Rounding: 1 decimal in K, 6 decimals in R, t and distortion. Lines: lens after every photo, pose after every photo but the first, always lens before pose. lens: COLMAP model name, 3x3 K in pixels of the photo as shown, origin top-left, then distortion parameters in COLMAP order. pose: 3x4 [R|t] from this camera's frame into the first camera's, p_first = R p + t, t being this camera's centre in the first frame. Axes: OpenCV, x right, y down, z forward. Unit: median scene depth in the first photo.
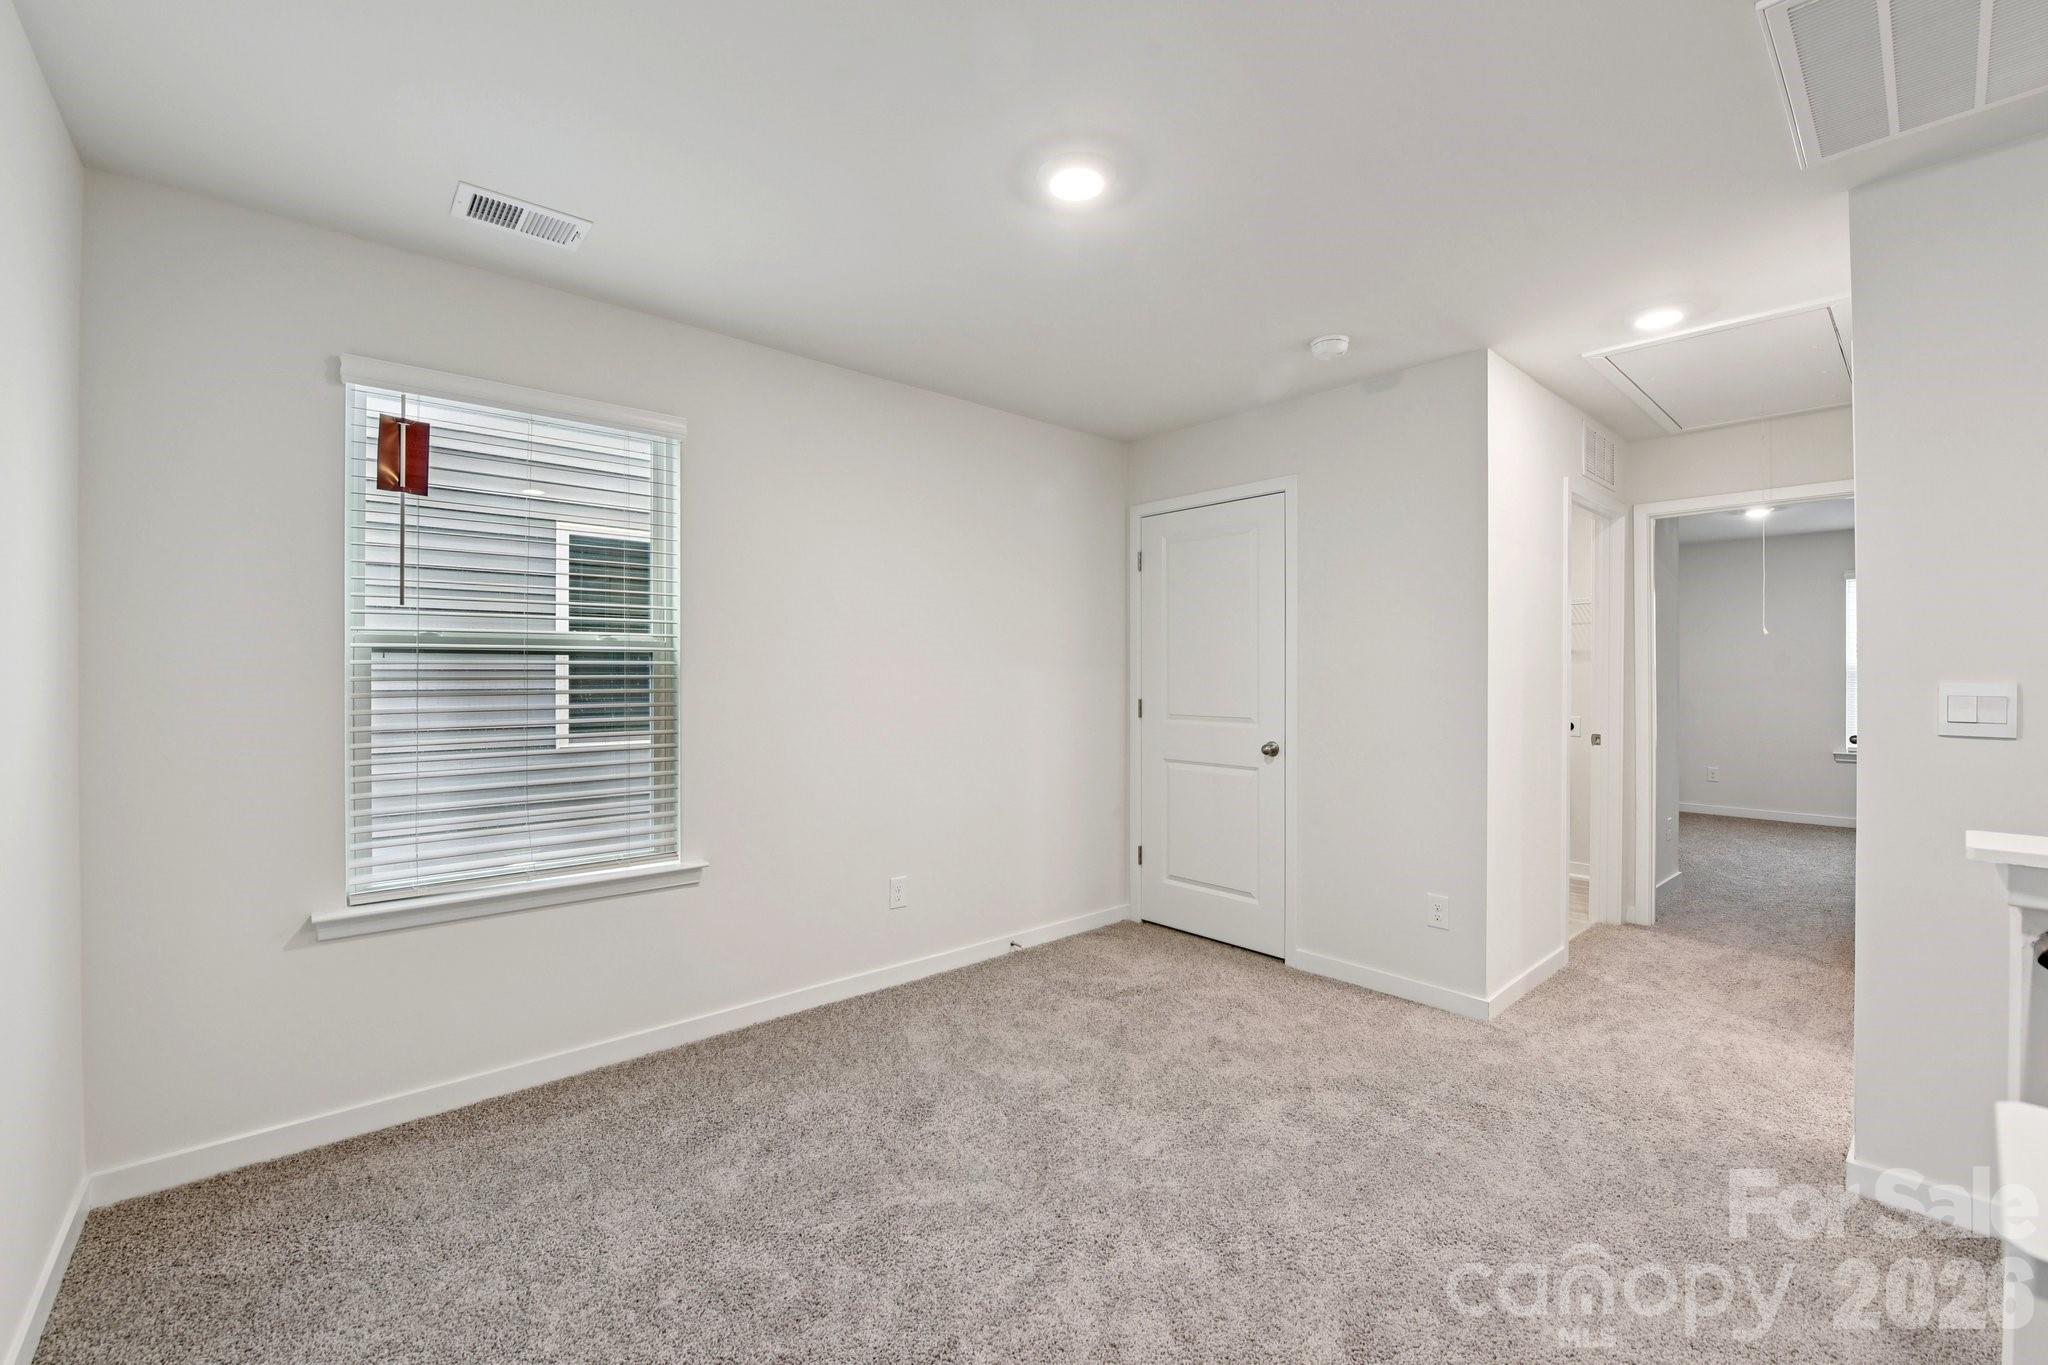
lens RADIAL K [[826.7, 0, 1024.0], [0, 826.7, 682.5], [0, 0, 1]] dist [-0.021624, -0.000290]
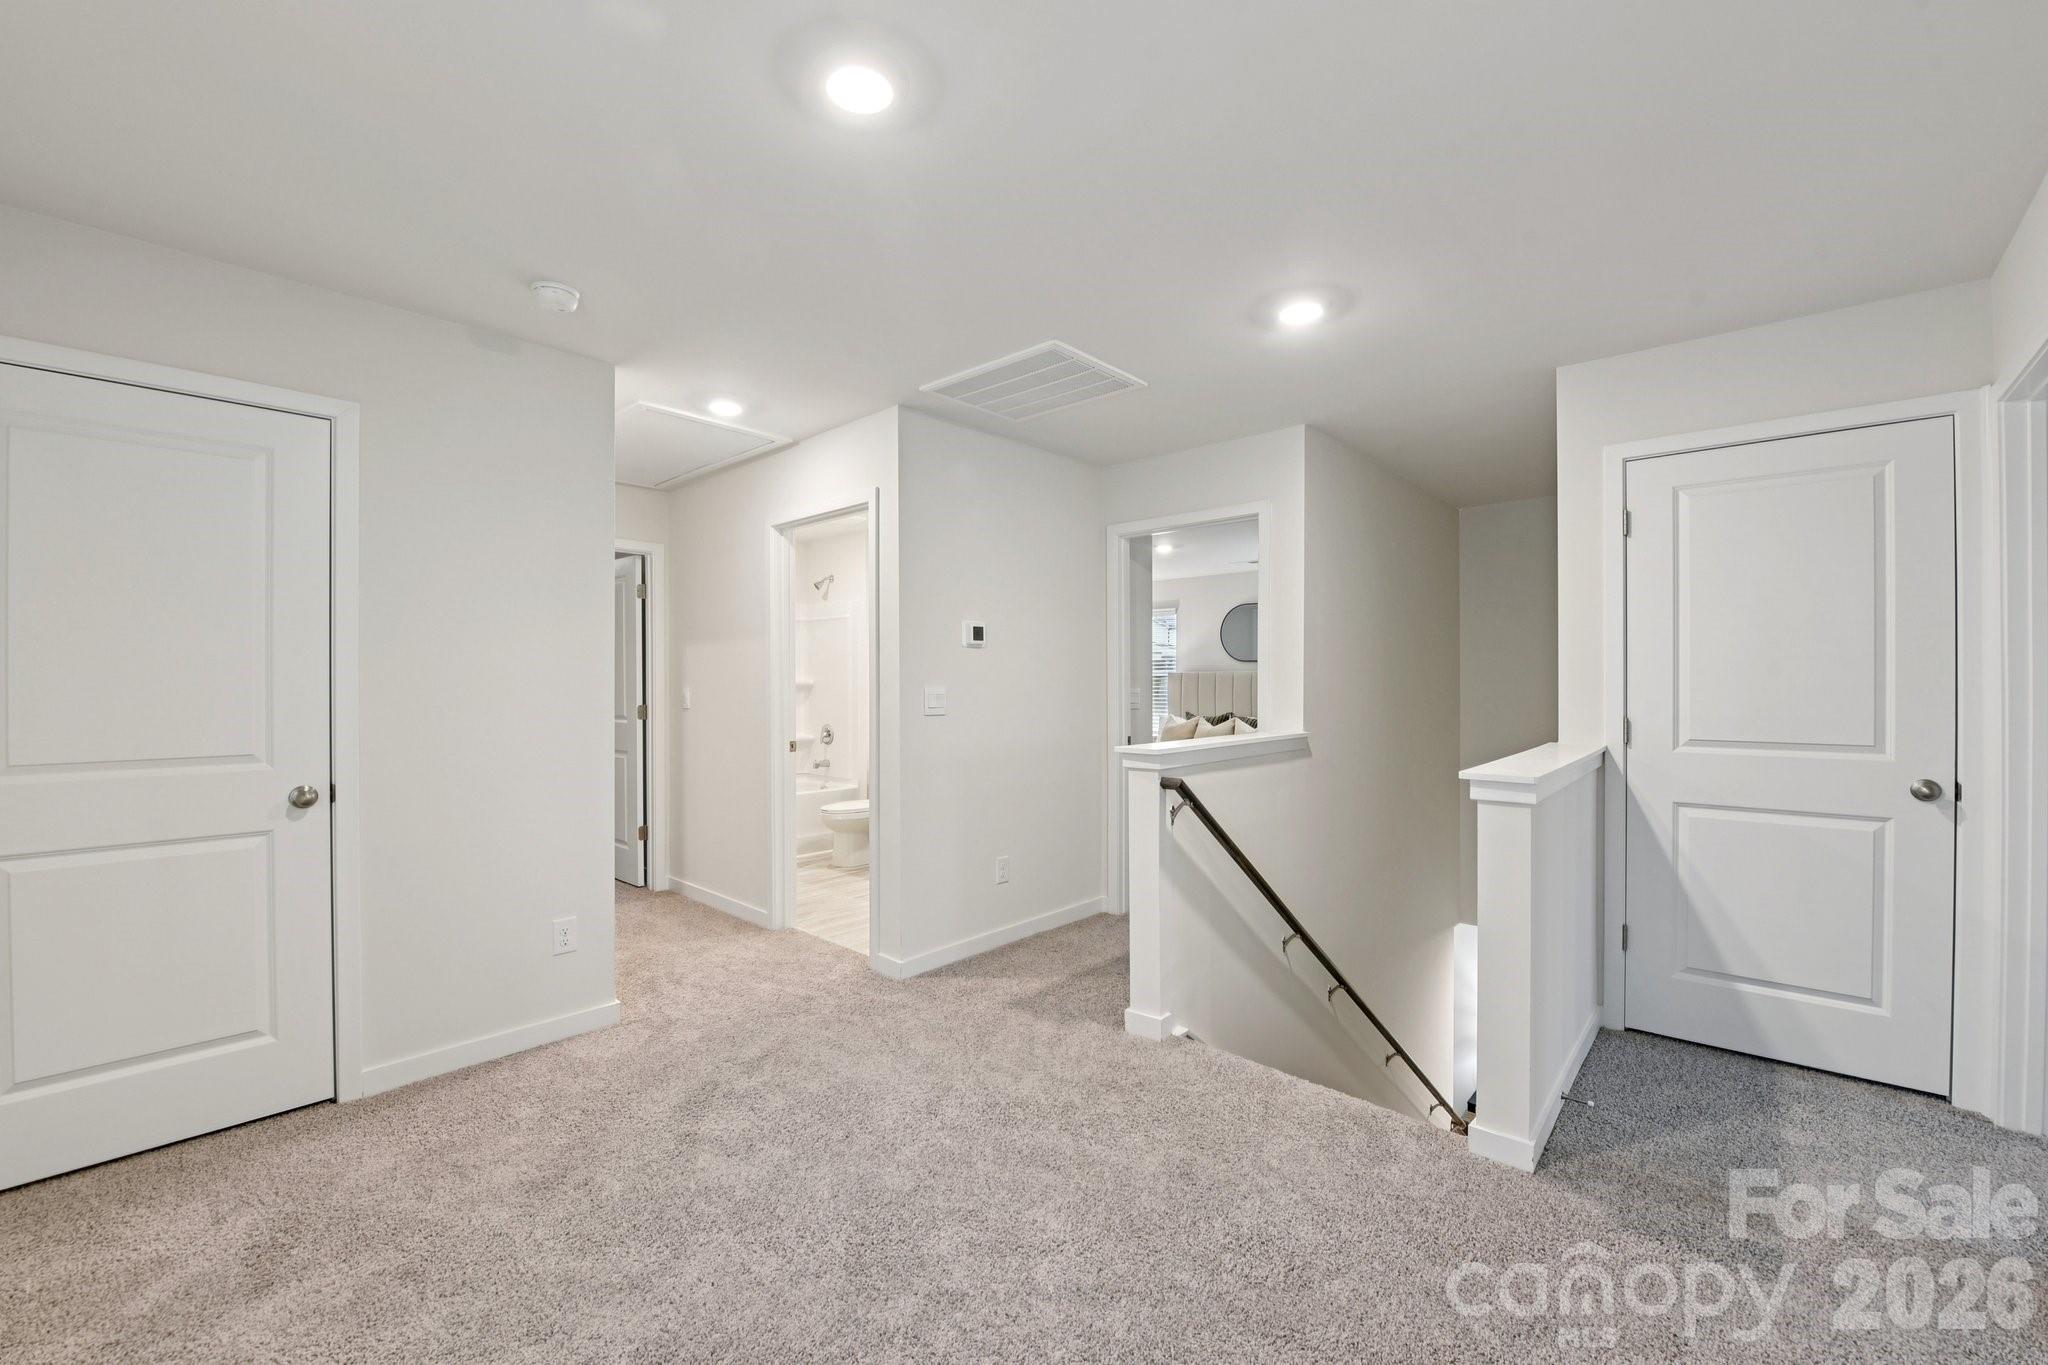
lens RADIAL K [[811.7, 0, 1029.9], [0, 811.7, 686.4], [0, 0, 1]] dist [-0.030046, -0.000011]
pose [[-0.107078, -0.008112, 0.994217, -0.475730], [0.006709, 0.999938, 0.008881, -0.012796], [-0.994228, 0.007621, -0.107017, 0.577714]]
